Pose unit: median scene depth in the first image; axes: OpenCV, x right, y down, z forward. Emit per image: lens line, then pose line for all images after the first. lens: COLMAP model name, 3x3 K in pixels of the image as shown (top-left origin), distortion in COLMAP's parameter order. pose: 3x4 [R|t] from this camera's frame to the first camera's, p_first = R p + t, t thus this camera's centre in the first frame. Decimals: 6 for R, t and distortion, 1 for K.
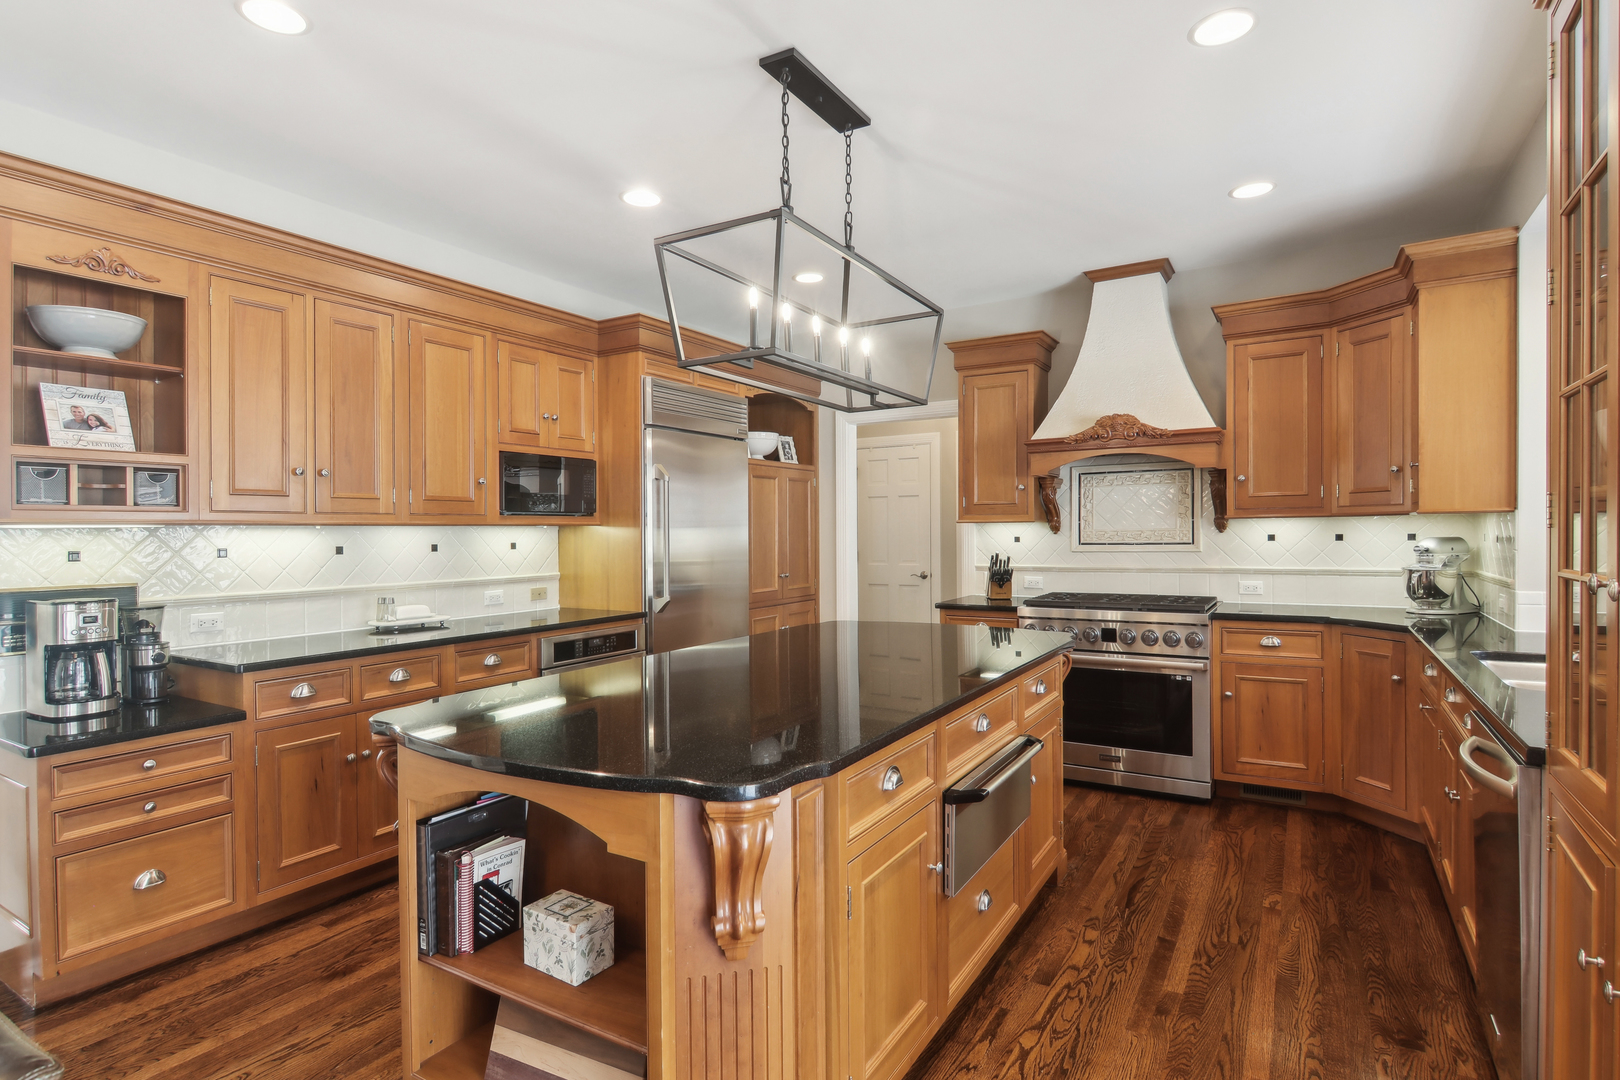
lens RADIAL K [[833.3, 0, 795.6], [0, 833.3, 534.9], [0, 0, 1]] dist [0.013289, -0.030294]
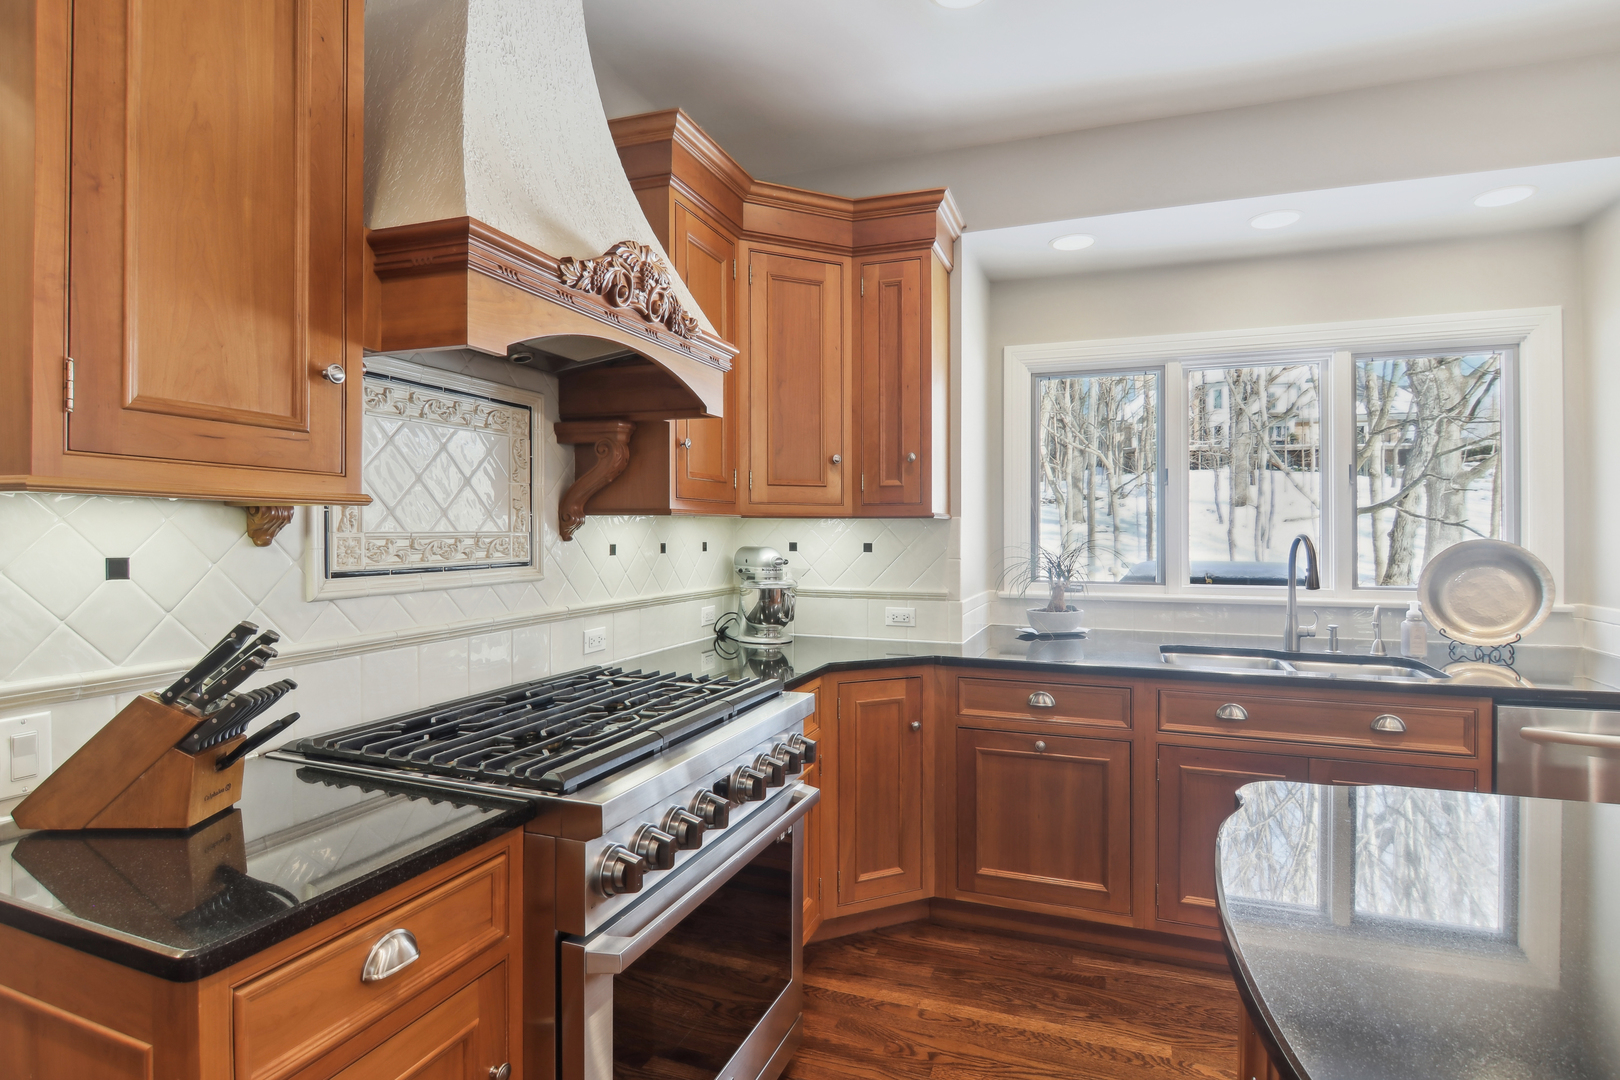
lens RADIAL K [[842.1, 0, 835.0], [0, 842.1, 534.1], [0, 0, 1]] dist [-0.000608, -0.000676]
pose [[-0.206092, 0.005480, 0.978517, -0.030368], [0.003383, 0.999982, -0.004887, -0.004043], [-0.978527, 0.002303, -0.206107, 0.969740]]
